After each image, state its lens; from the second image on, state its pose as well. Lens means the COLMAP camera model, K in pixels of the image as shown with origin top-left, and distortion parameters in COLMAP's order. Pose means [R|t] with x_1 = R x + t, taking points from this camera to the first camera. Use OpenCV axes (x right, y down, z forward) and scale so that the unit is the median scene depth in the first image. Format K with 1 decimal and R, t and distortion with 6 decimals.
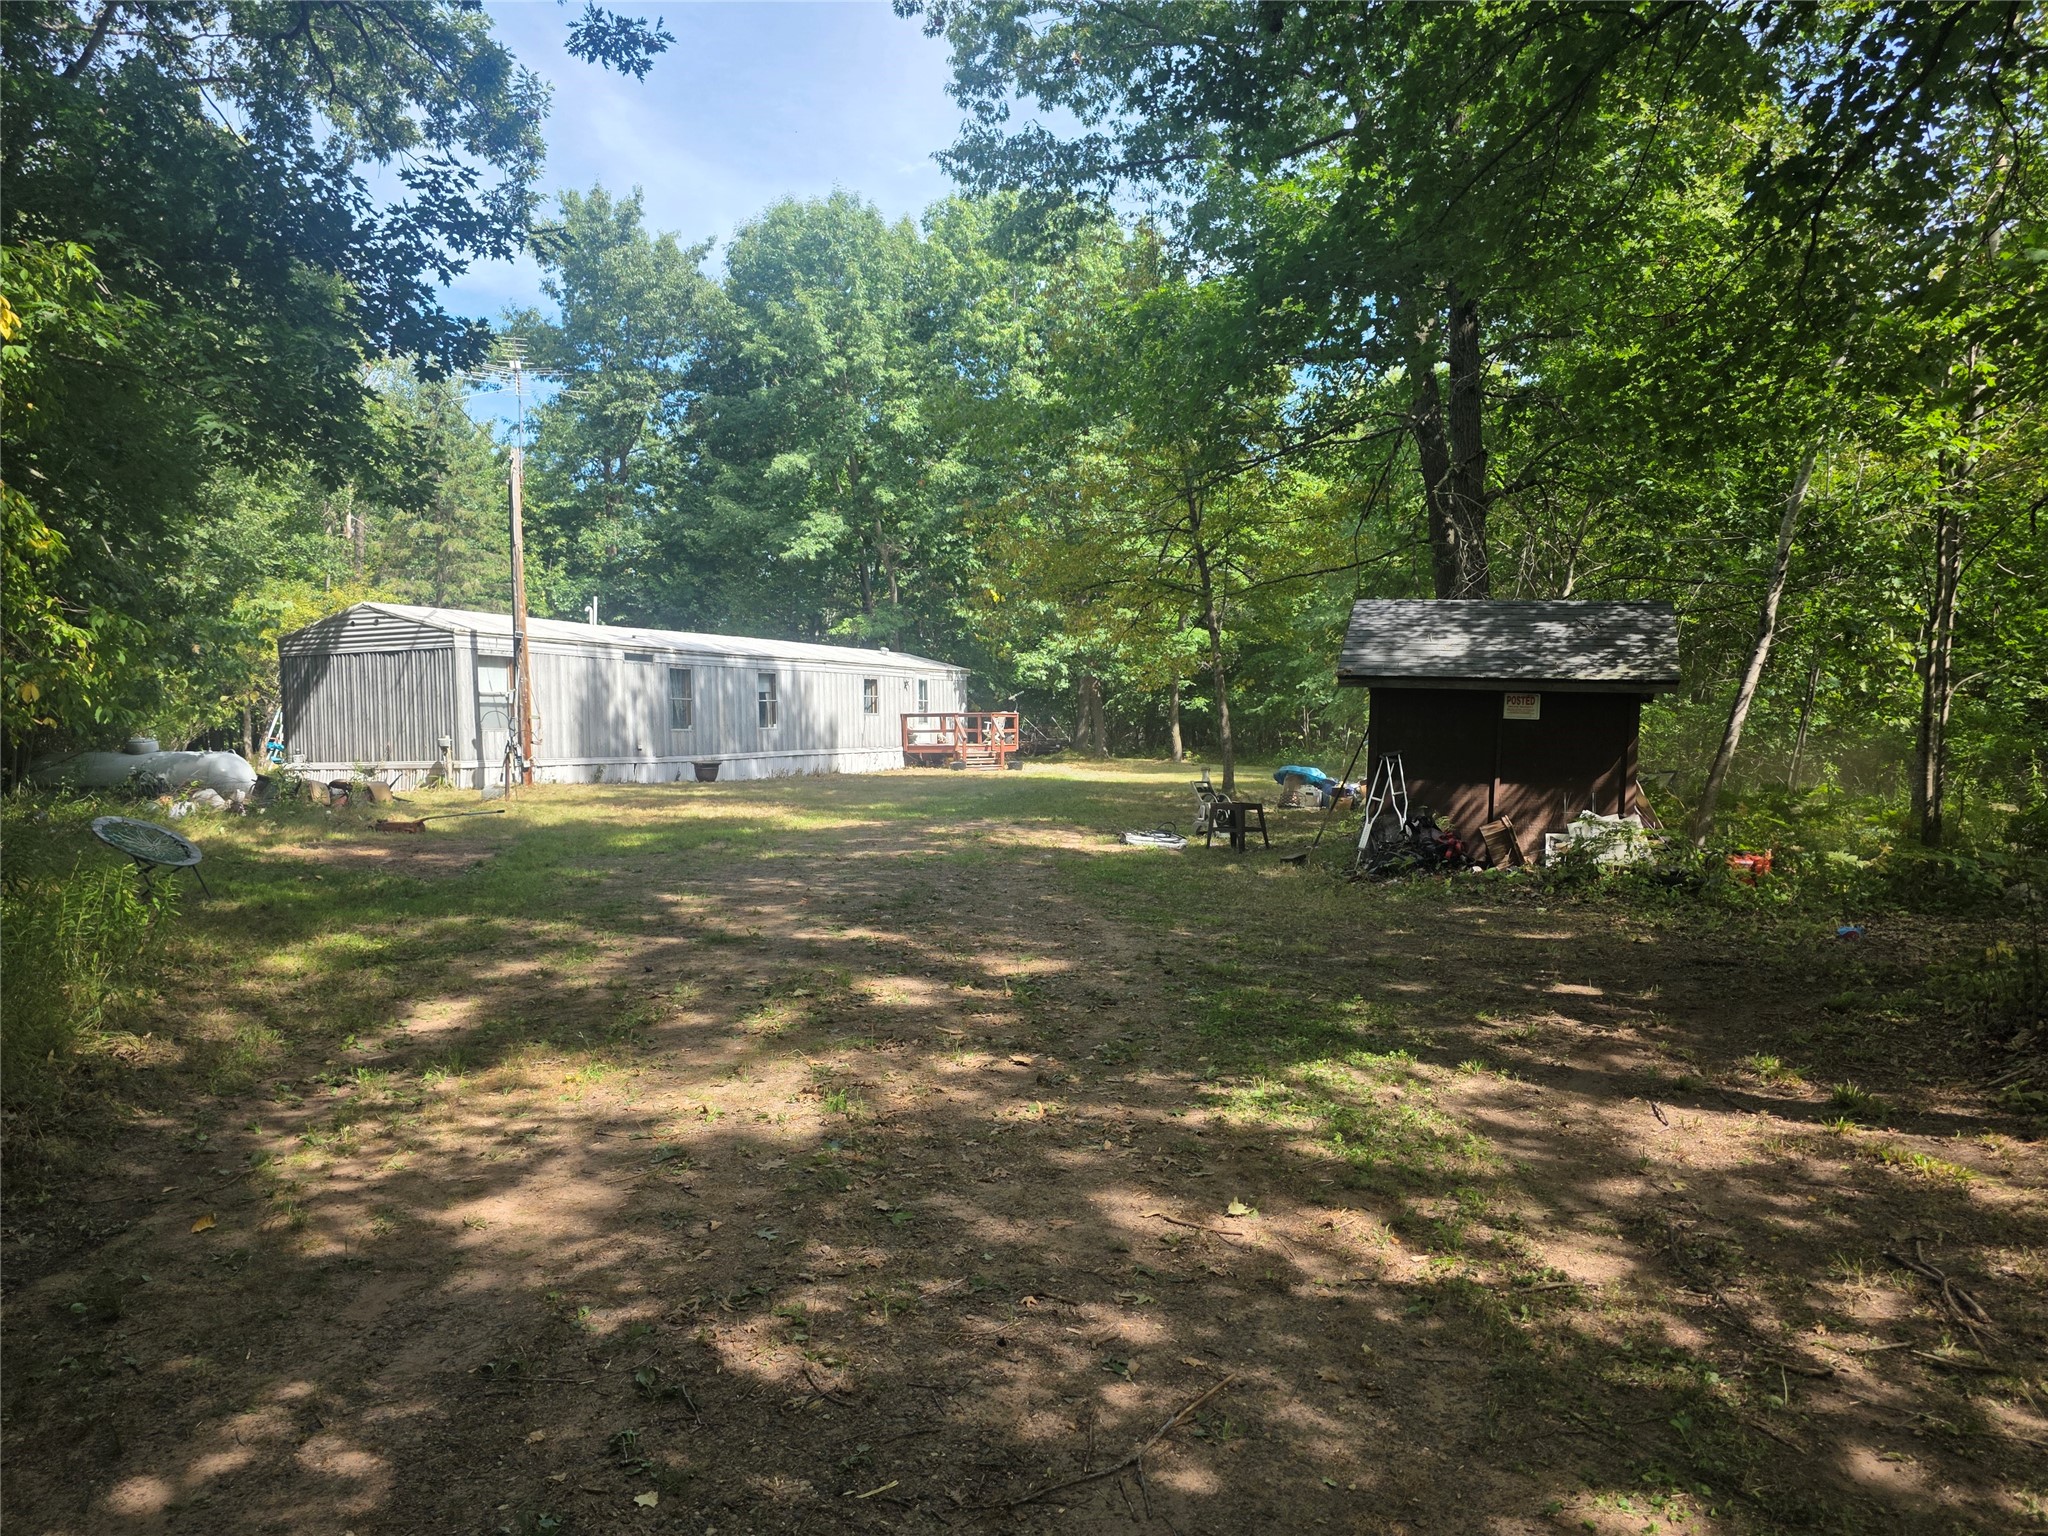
lens RADIAL K [[1386.8, 0, 1024.7], [0, 1386.8, 772.2], [0, 0, 1]] dist [-0.024930, -0.001176]
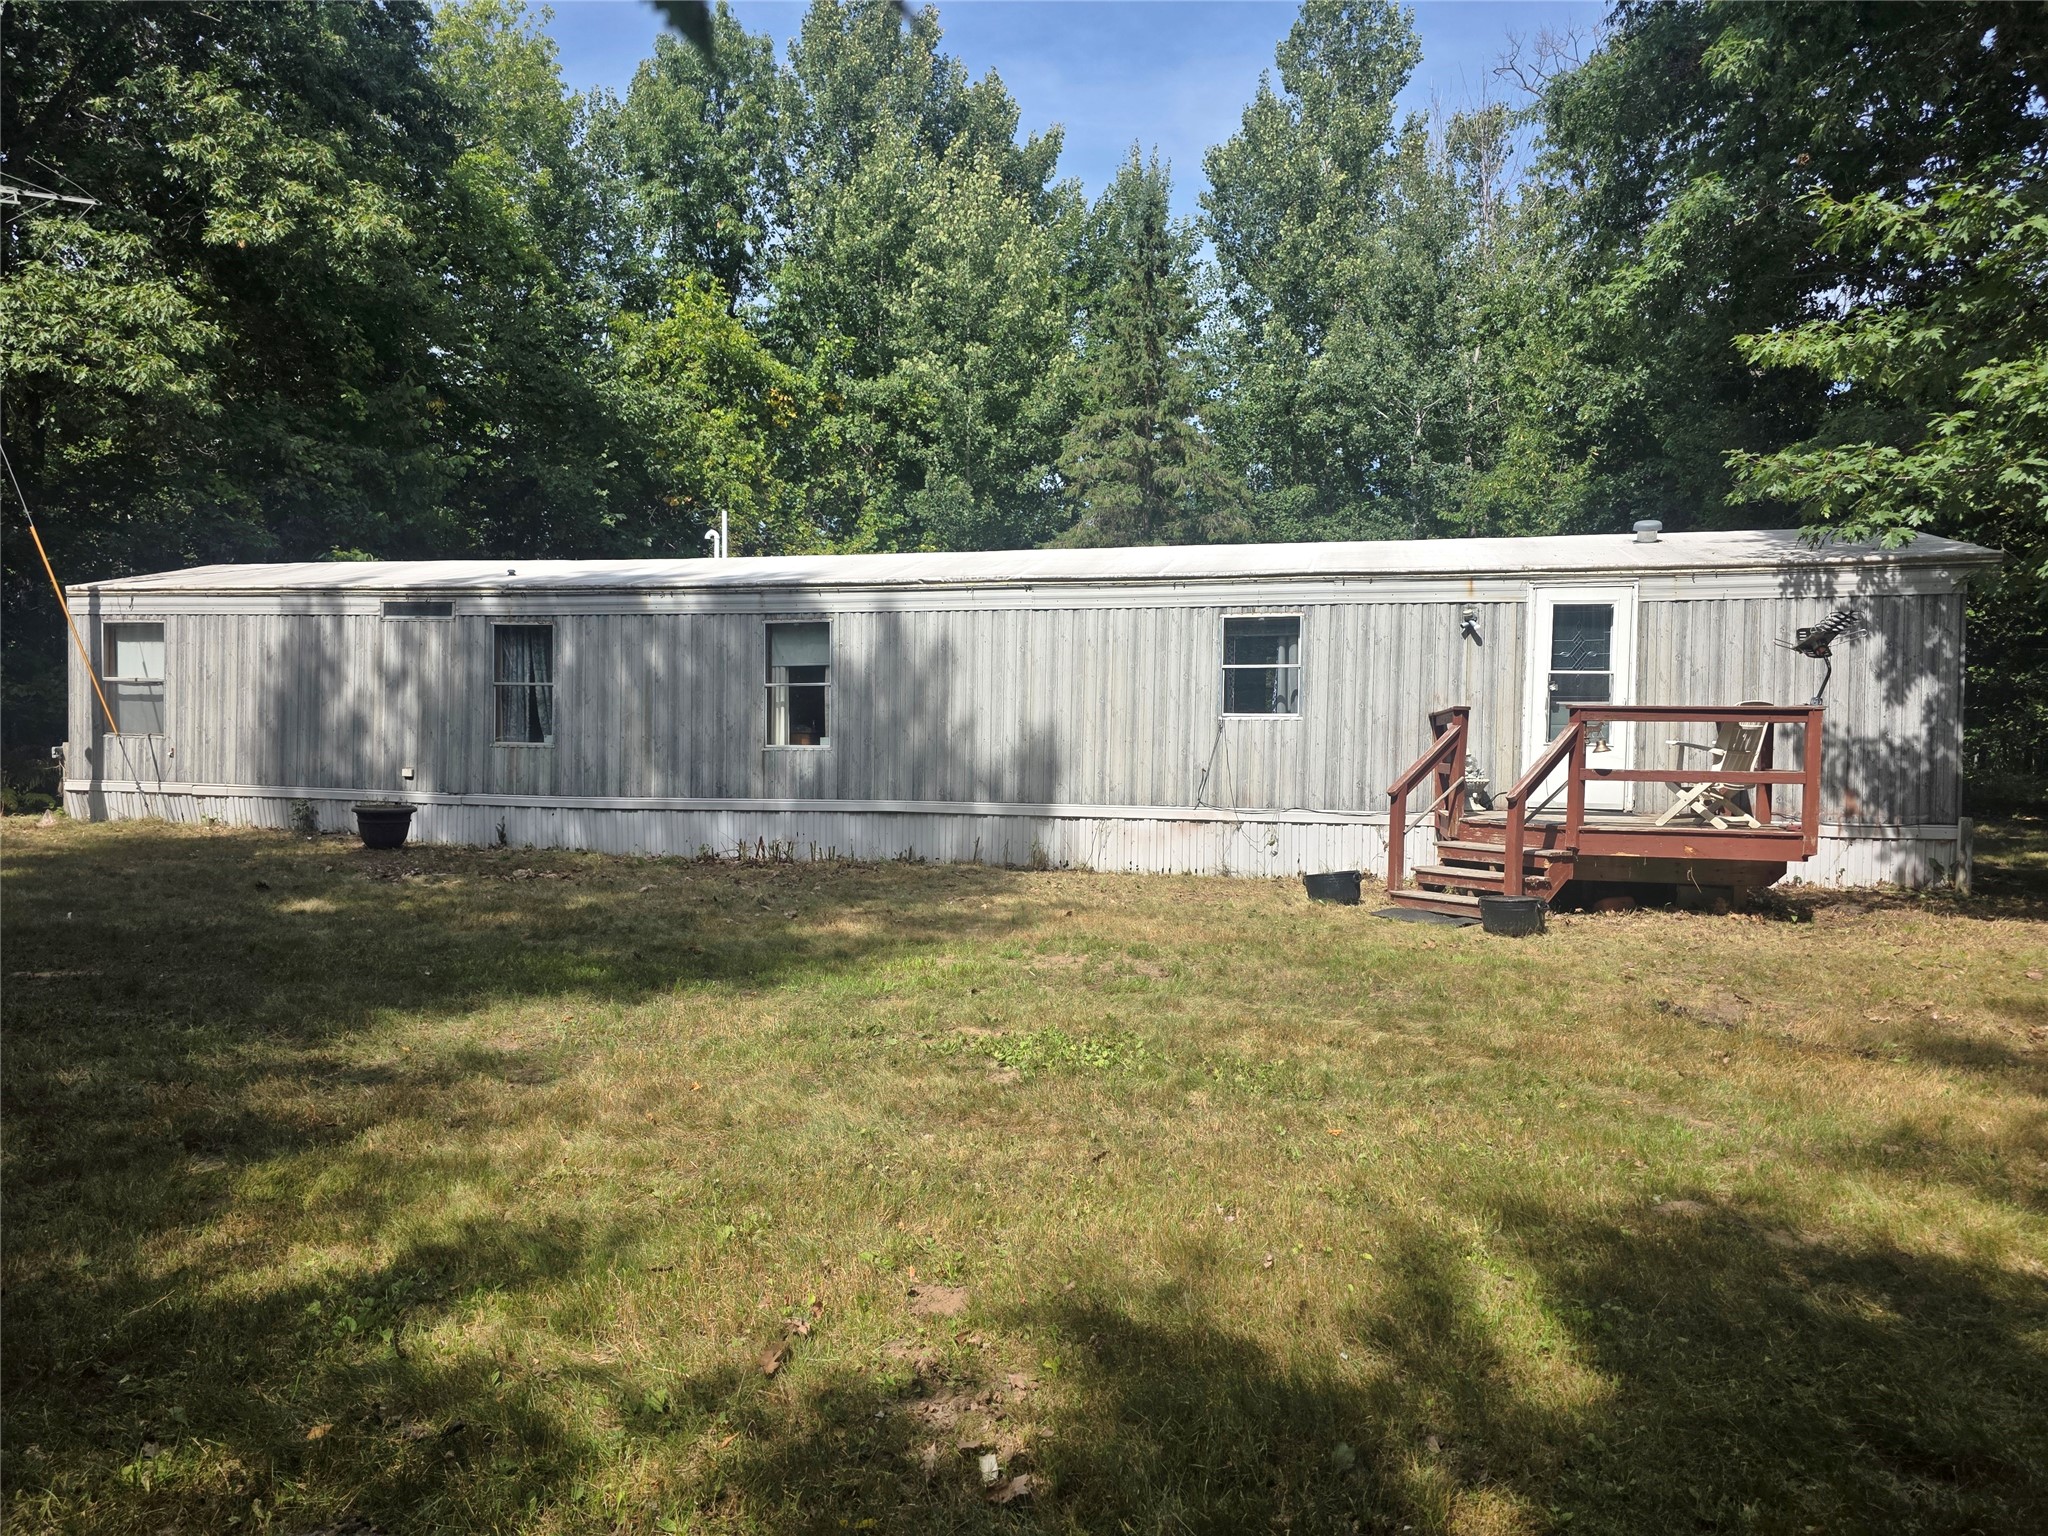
lens RADIAL K [[1386.8, 0, 1023.7], [0, 1386.8, 772.6], [0, 0, 1]] dist [-0.024930, -0.001176]
pose [[0.181808, 0.029686, -0.982886, 0.287793], [-0.050897, 0.998488, 0.020743, -0.041159], [0.982016, 0.046255, 0.183044, 1.103774]]
